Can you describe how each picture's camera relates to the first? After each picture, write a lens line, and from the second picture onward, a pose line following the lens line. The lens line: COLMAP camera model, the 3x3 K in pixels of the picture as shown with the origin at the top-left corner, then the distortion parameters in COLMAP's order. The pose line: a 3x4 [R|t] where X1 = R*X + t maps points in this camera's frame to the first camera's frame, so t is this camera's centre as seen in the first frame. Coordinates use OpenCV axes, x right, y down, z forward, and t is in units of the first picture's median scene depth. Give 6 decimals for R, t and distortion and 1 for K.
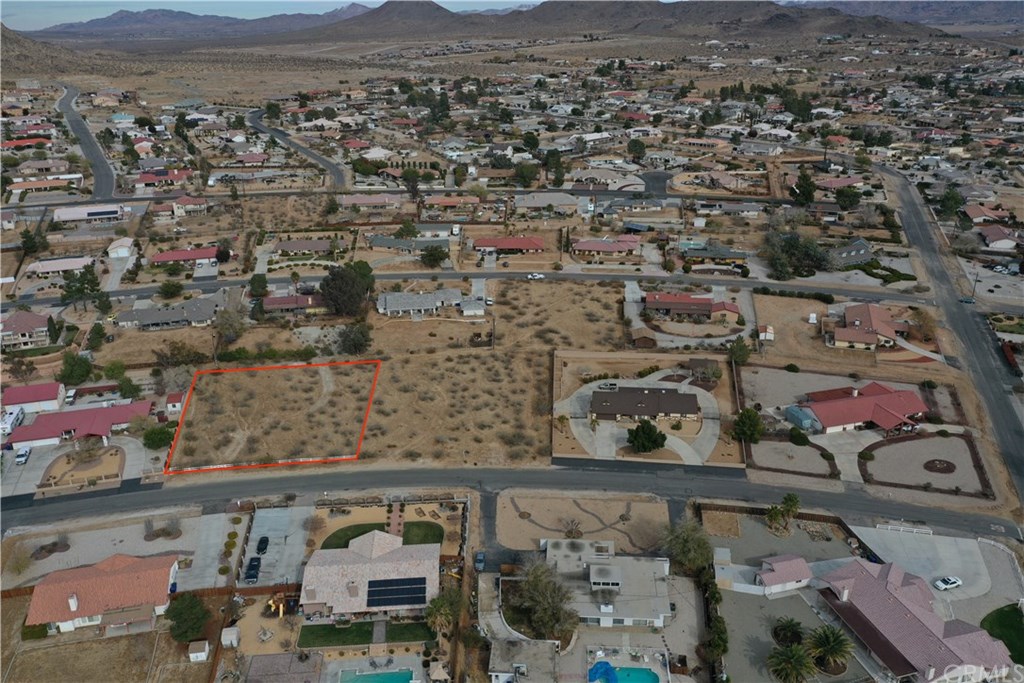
lens RADIAL K [[810.4, 0, 518.8], [0, 810.4, 343.1], [0, 0, 1]] dist [0.001283, -0.000918]
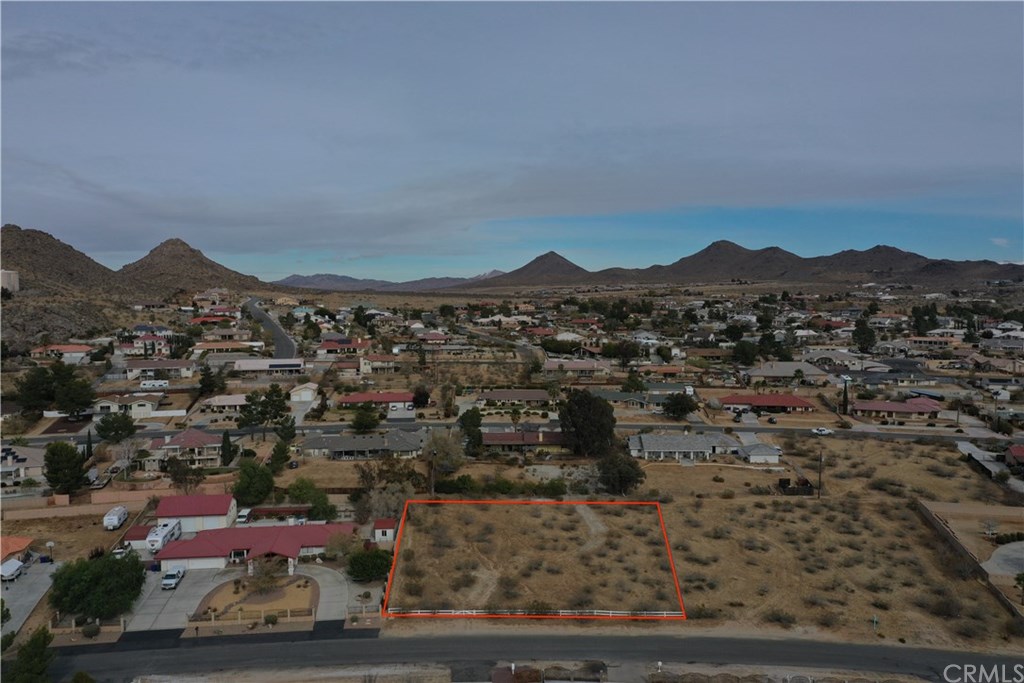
lens RADIAL K [[810.4, 0, 518.8], [0, 810.4, 343.1], [0, 0, 1]] dist [0.001283, -0.000918]
pose [[0.987996, 0.018036, -0.153424, -0.222604], [-0.064040, 0.951623, -0.300521, 0.130577], [0.140582, 0.306739, 0.941354, 0.338777]]
